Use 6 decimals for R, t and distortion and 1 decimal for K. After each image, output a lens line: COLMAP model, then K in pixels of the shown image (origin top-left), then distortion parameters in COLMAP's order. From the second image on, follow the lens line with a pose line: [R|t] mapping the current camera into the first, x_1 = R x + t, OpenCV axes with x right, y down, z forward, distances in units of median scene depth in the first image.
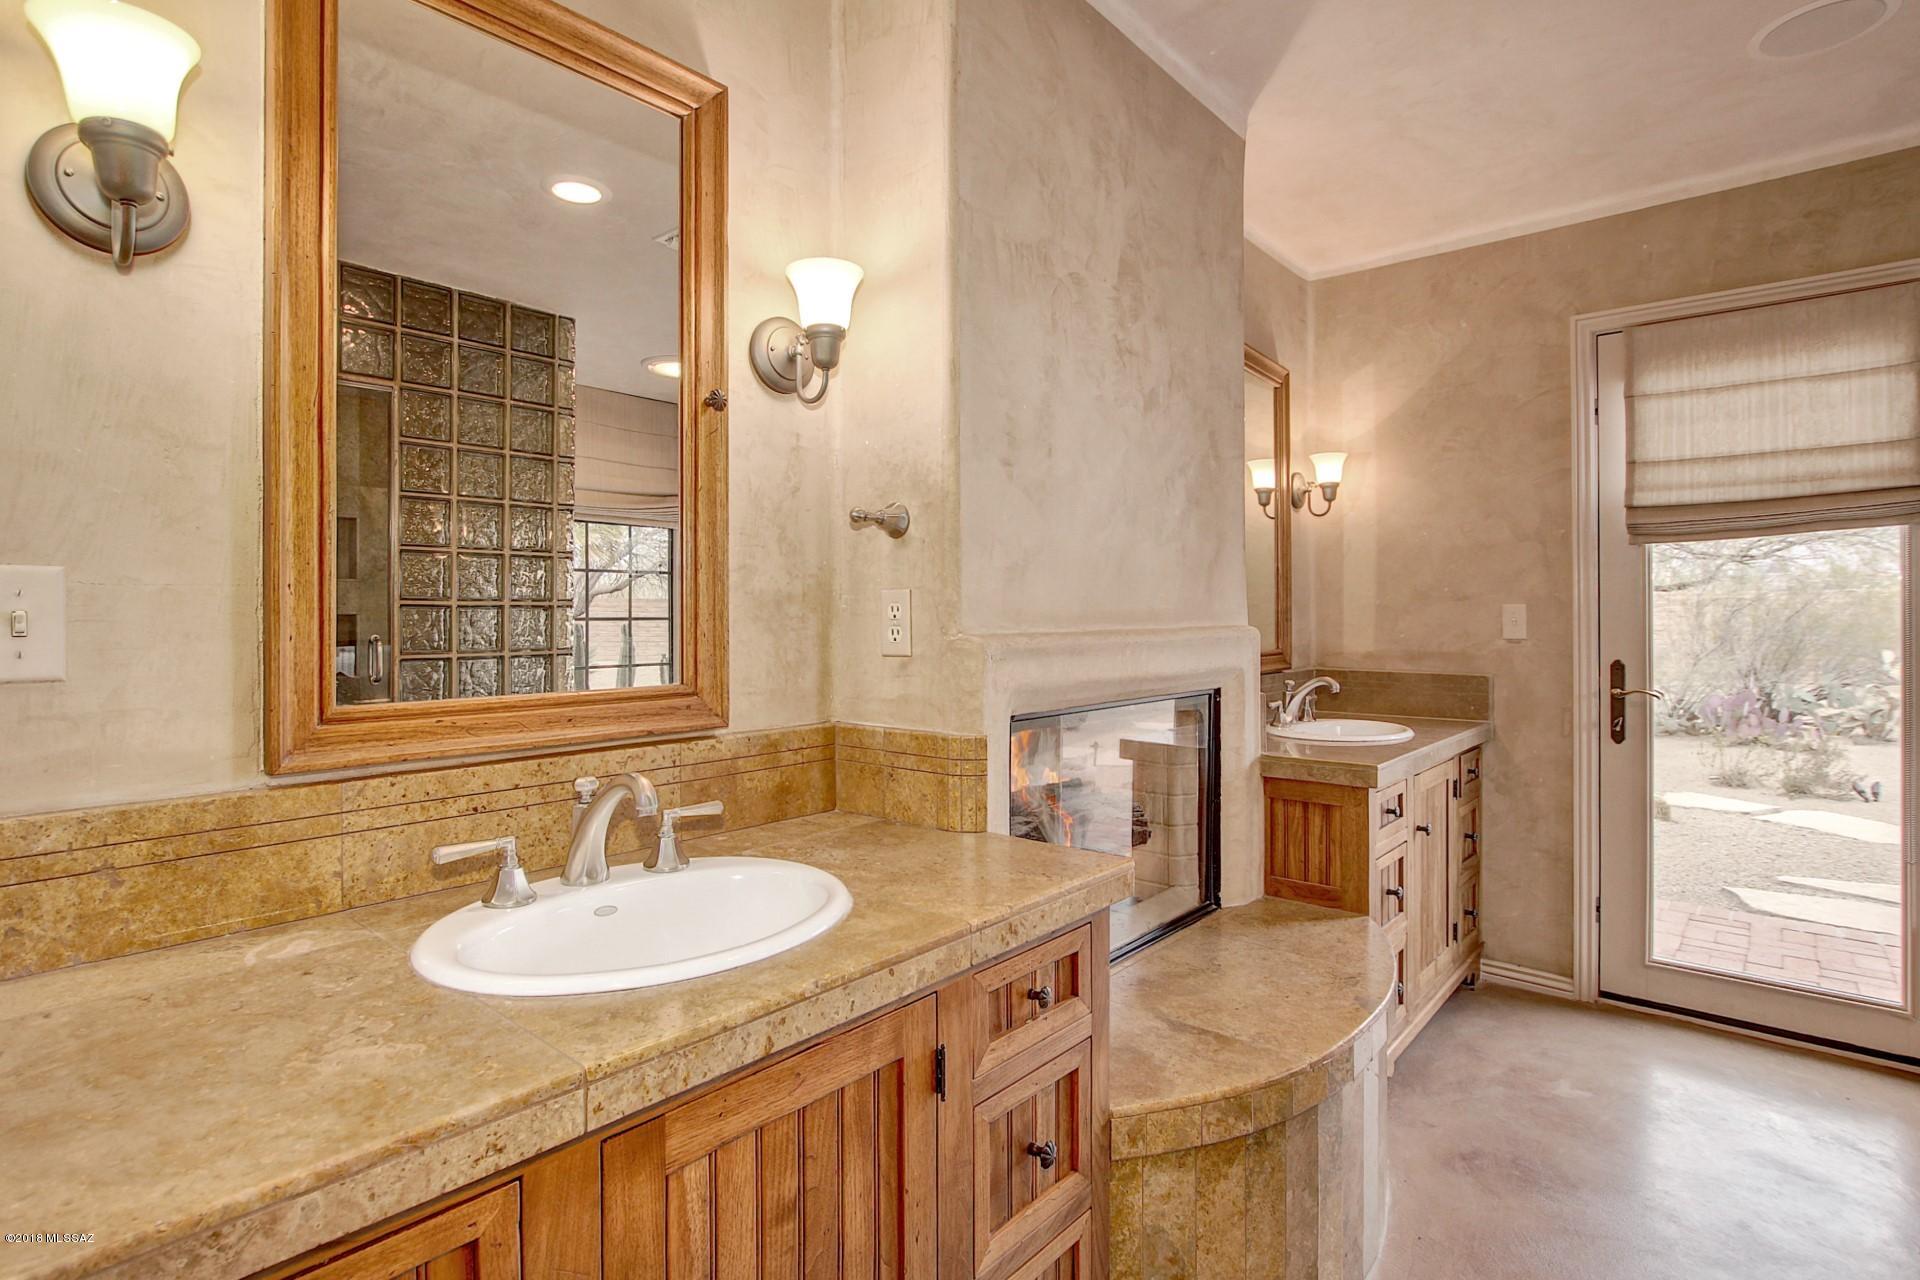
lens RADIAL K [[949.0, 0, 960.5], [0, 949.0, 615.0], [0, 0, 1]] dist [-0.019297, 0.000503]
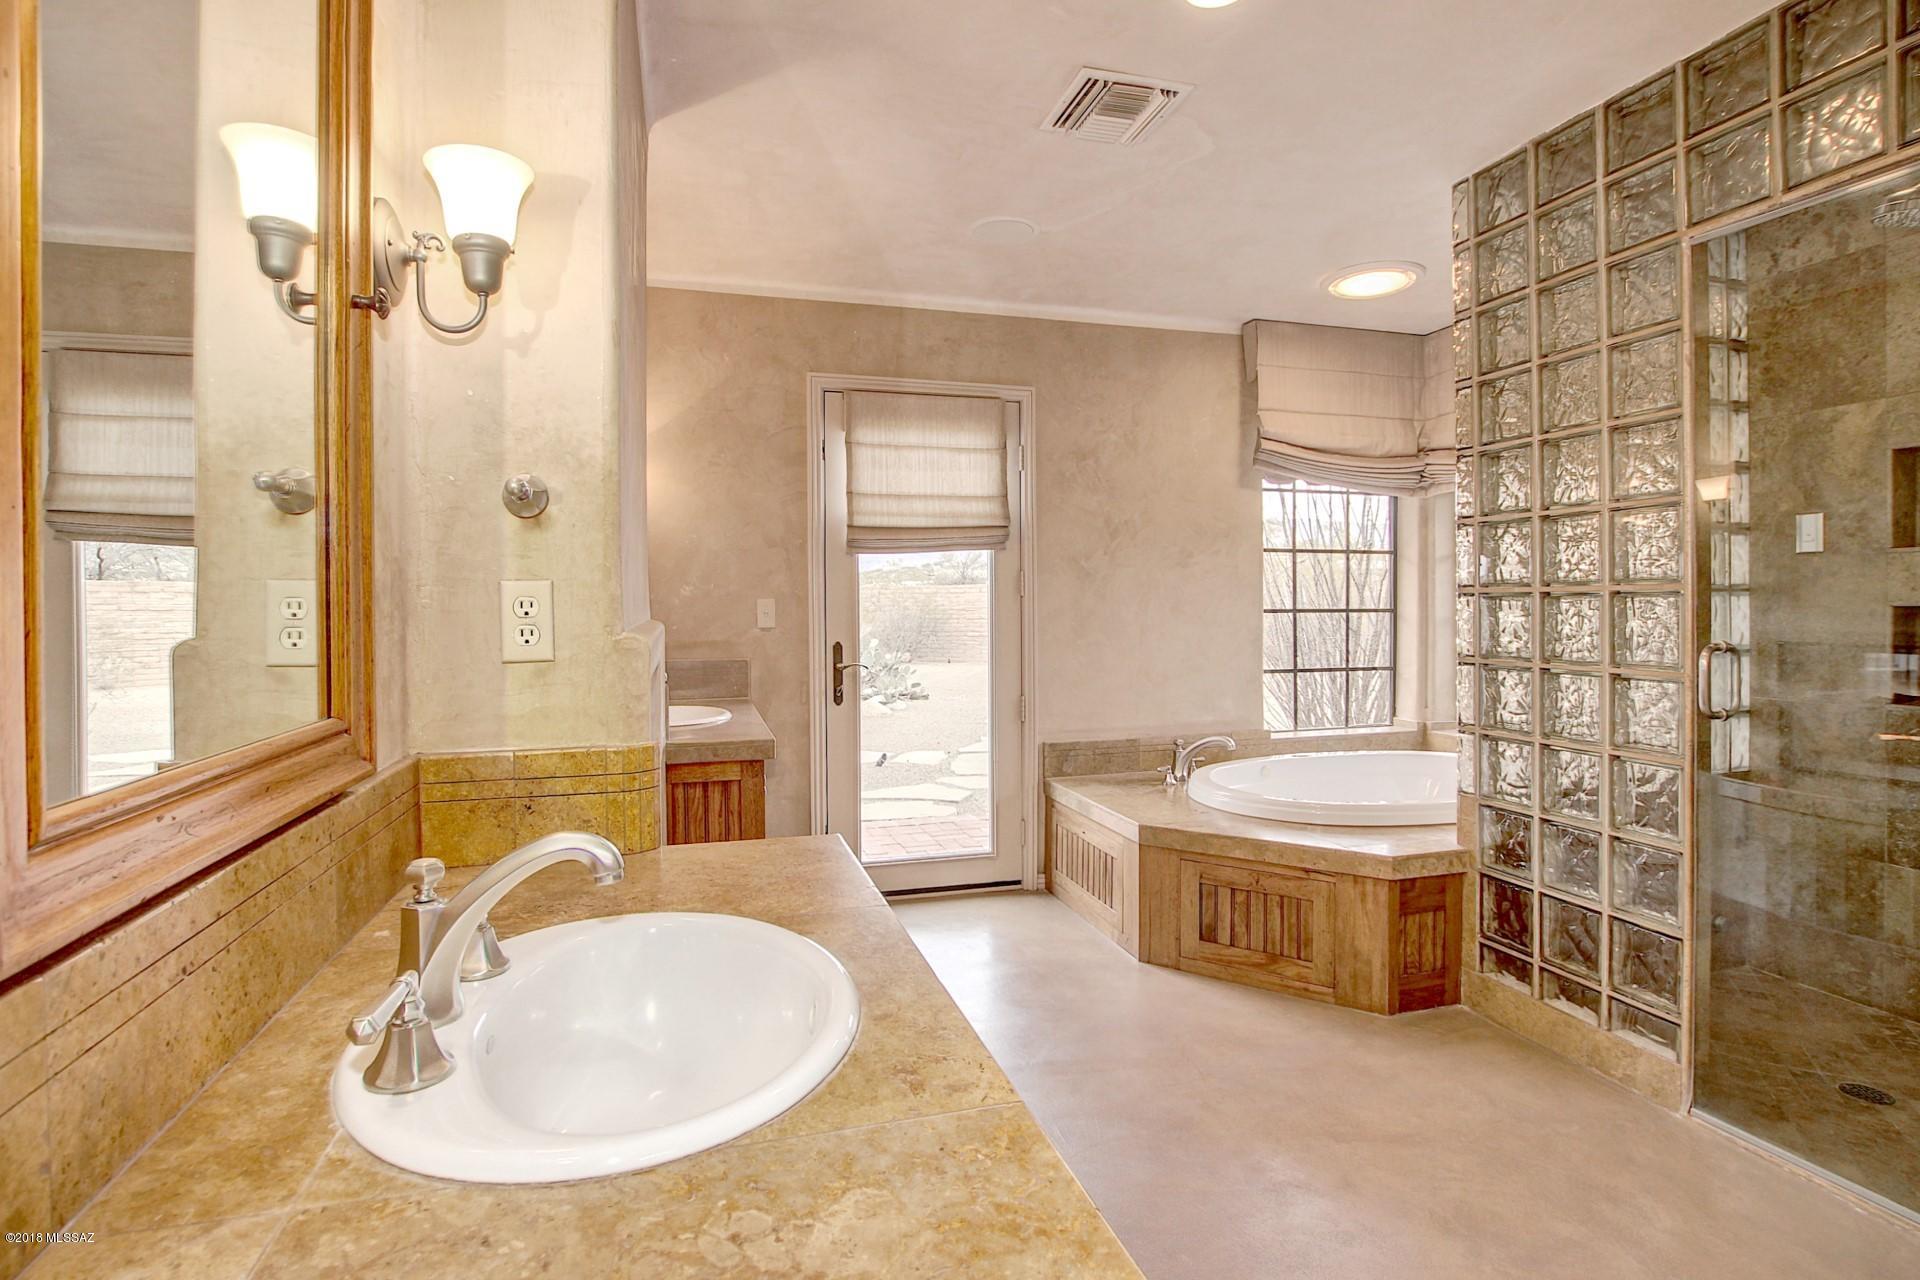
lens RADIAL K [[938.5, 0, 957.5], [0, 938.5, 609.4], [0, 0, 1]] dist [-0.025264, -0.000705]
pose [[0.551018, -0.007333, 0.834461, -0.347218], [0.007263, 0.999966, 0.003991, -0.001598], [-0.834462, 0.003862, 0.551053, 0.160044]]
